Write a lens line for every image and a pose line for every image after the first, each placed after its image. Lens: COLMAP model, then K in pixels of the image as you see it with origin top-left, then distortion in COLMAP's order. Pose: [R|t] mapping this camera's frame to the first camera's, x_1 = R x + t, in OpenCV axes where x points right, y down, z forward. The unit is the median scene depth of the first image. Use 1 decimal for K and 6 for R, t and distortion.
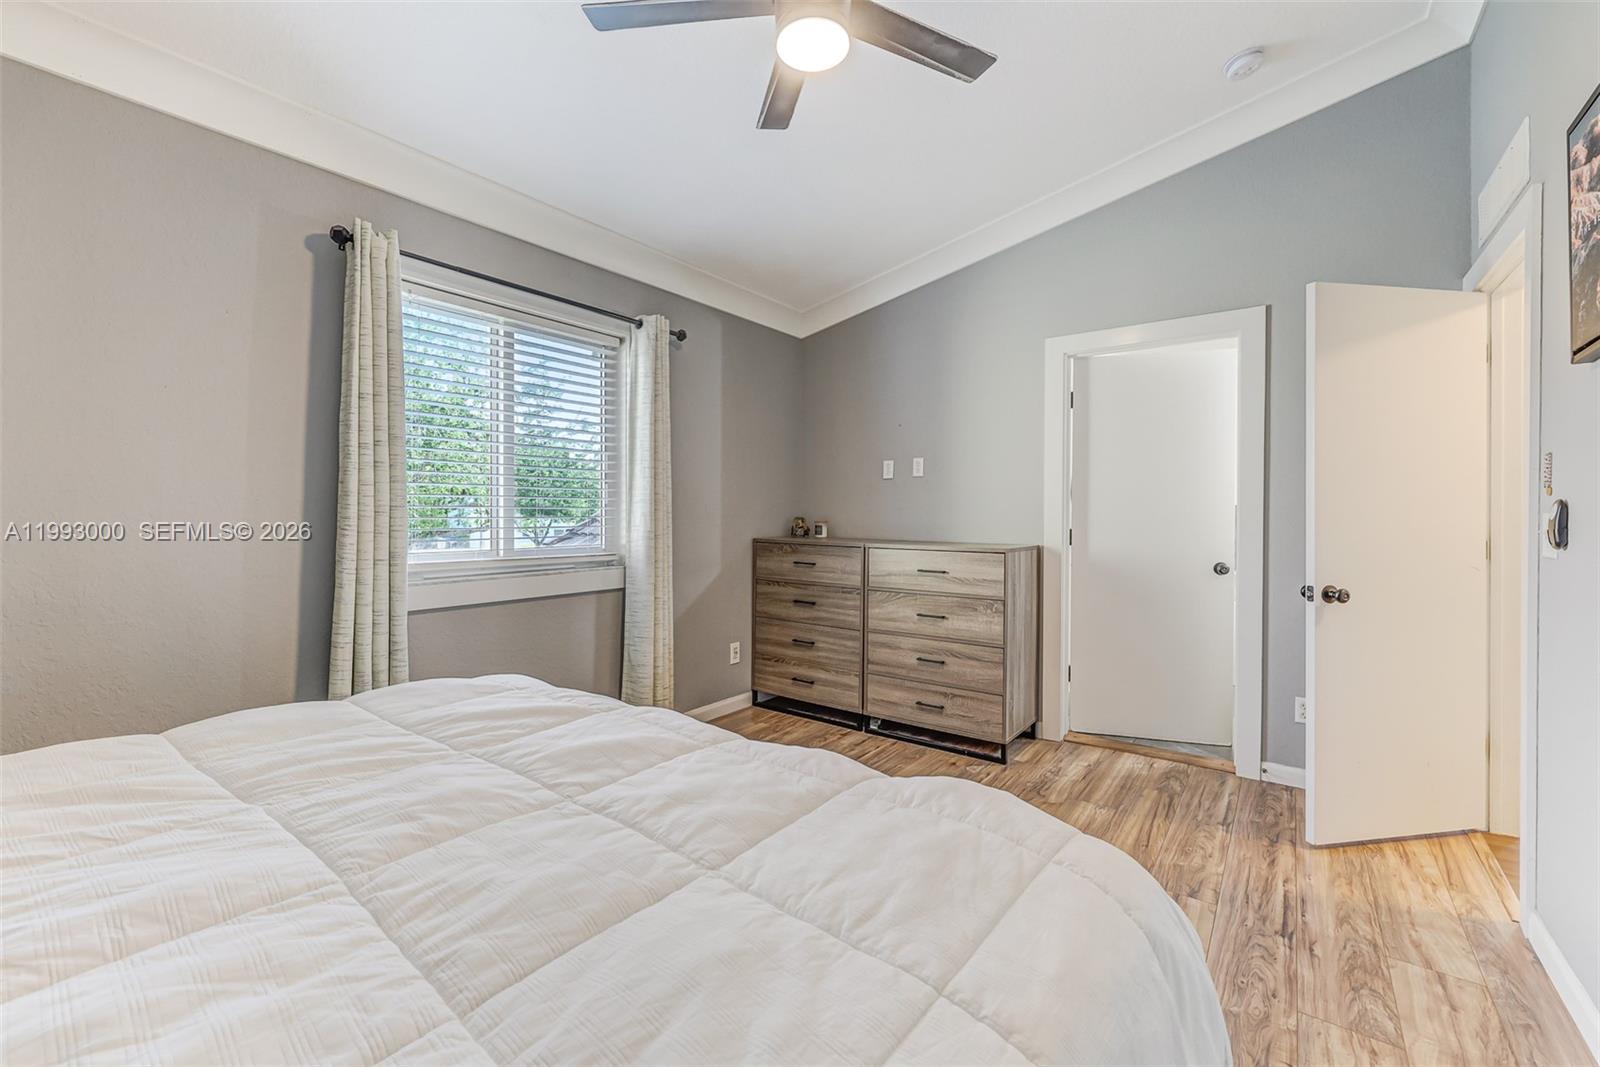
lens RADIAL K [[666.3, 0, 770.2], [0, 666.3, 527.2], [0, 0, 1]] dist [0.002700, 0.000098]
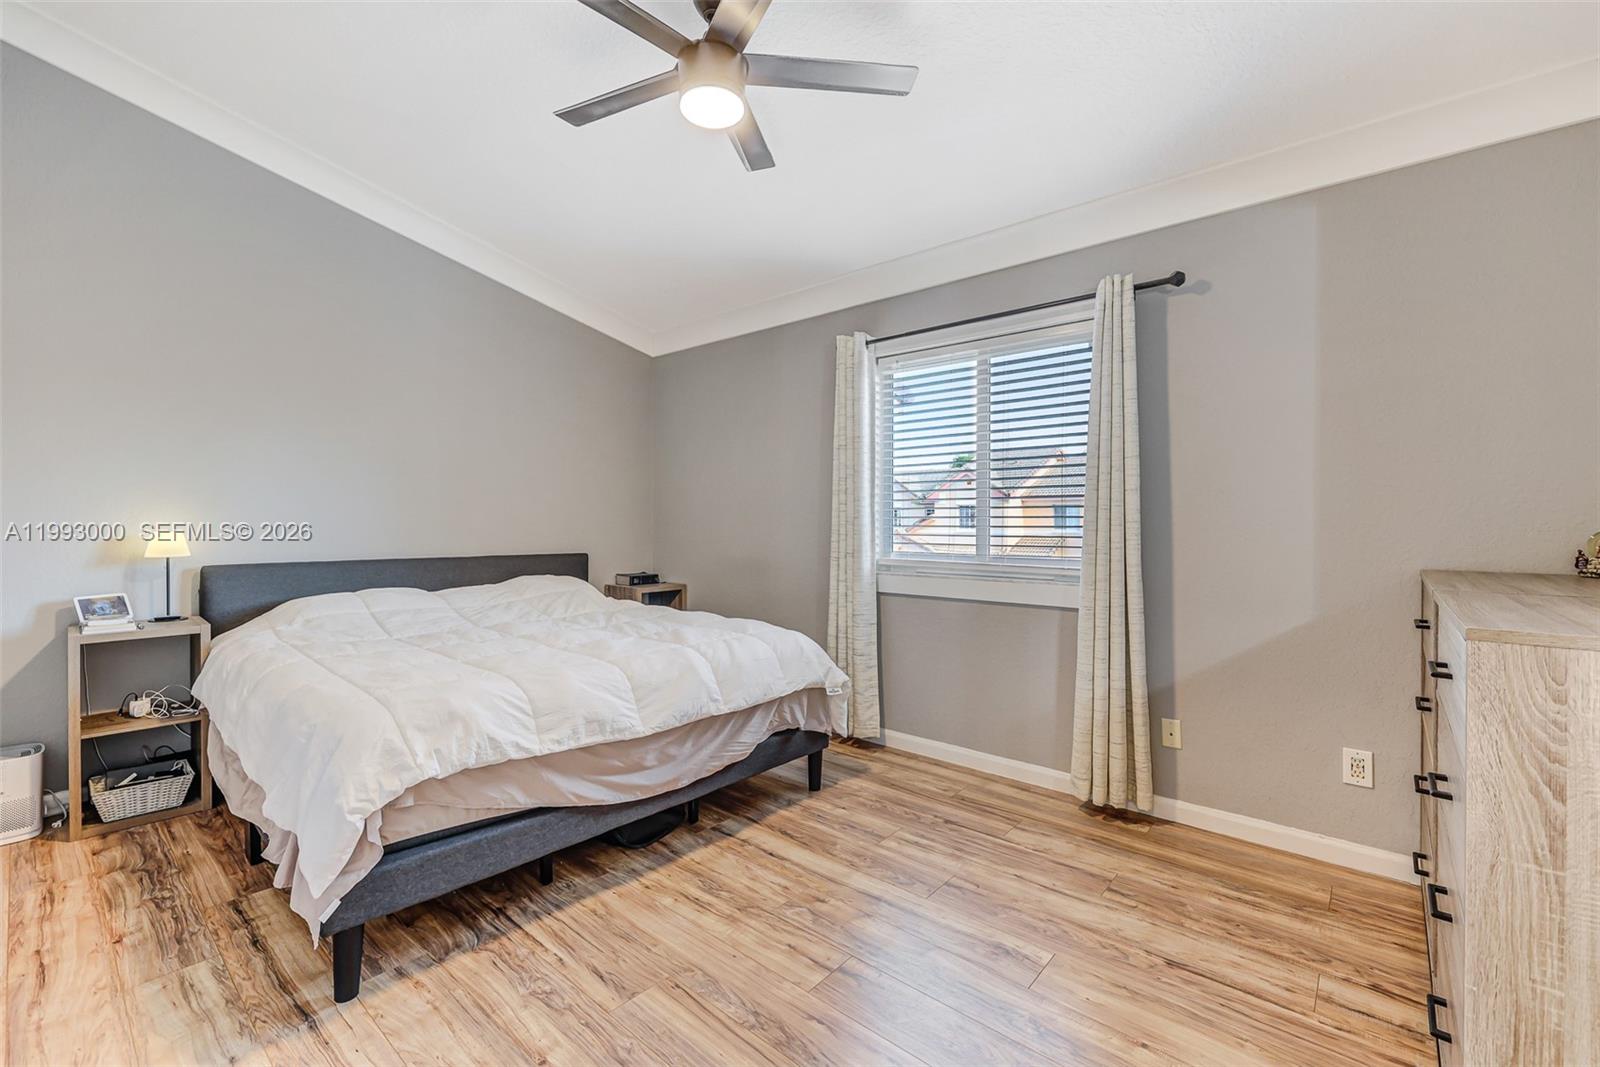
lens RADIAL K [[676.6, 0, 780.5], [0, 676.6, 525.8], [0, 0, 1]] dist [-0.002359, -0.000102]
pose [[-0.055658, 0.002165, -0.998448, 1.019514], [-0.014979, 0.999883, 0.003003, -0.018648], [0.998338, 0.015123, -0.055619, 1.006196]]
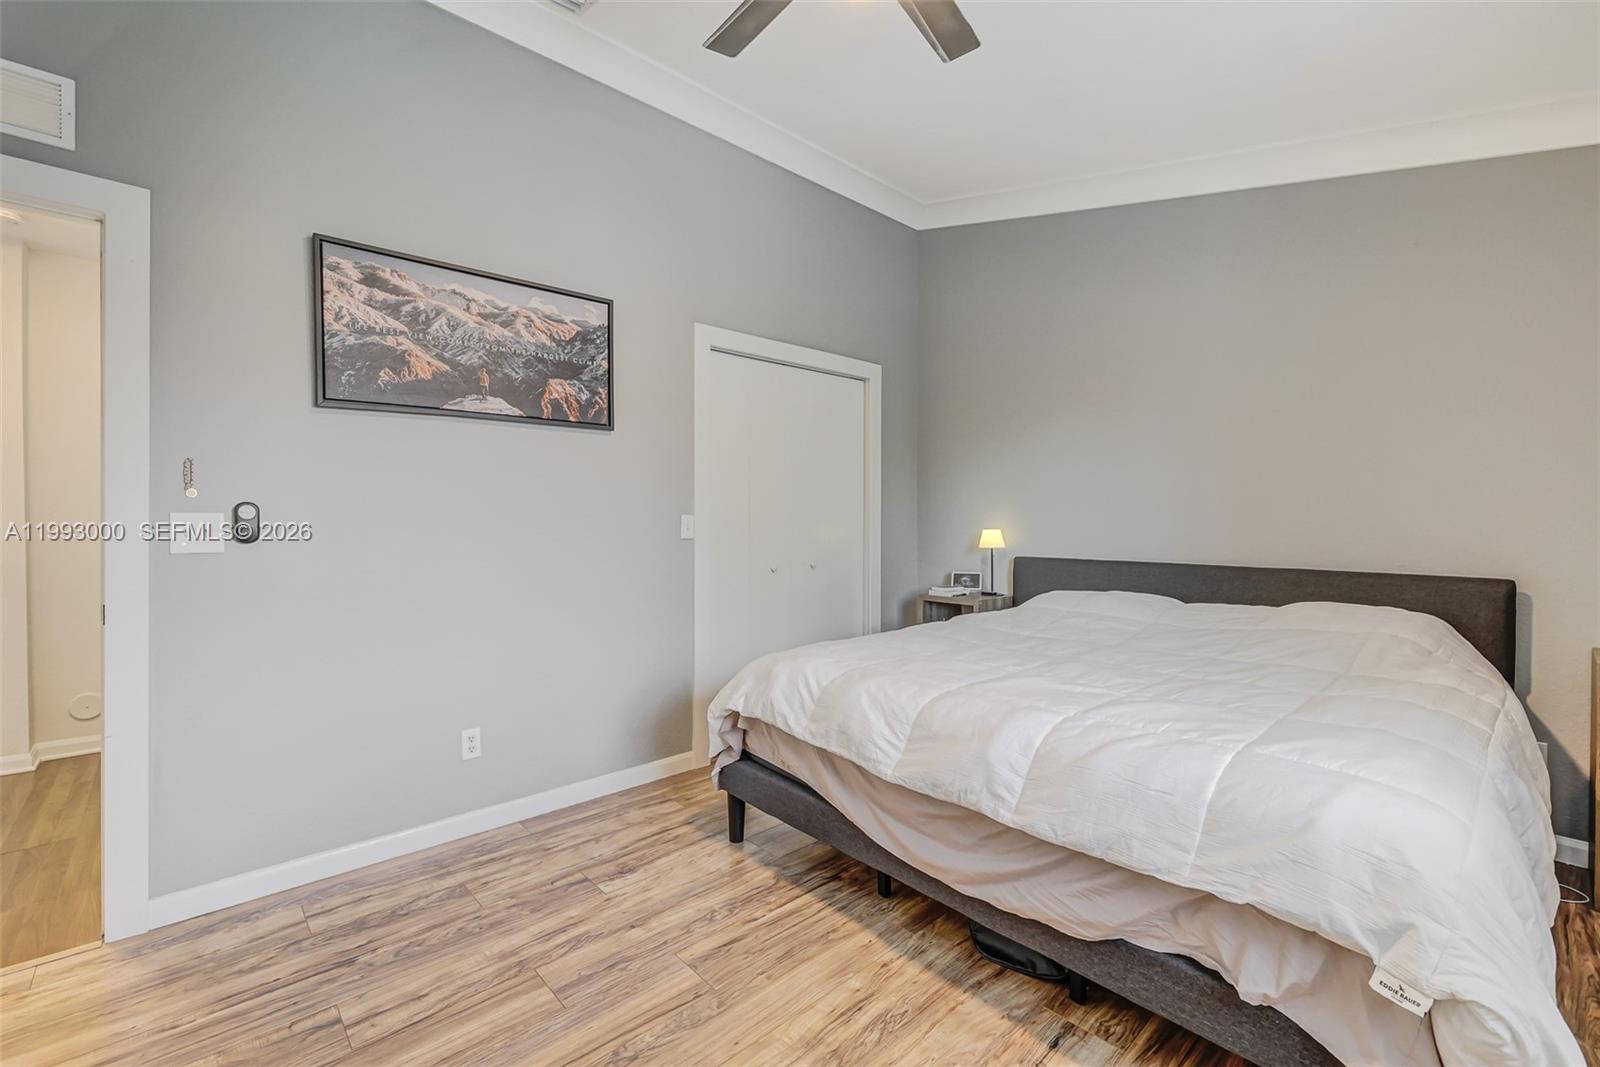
lens RADIAL K [[676.6, 0, 780.5], [0, 676.6, 525.8], [0, 0, 1]] dist [-0.002359, -0.000102]
pose [[-0.987224, -0.008505, 0.159110, 0.013859], [-0.005009, 0.999738, 0.022355, -0.029657], [-0.159259, 0.021272, -0.987008, 1.591262]]
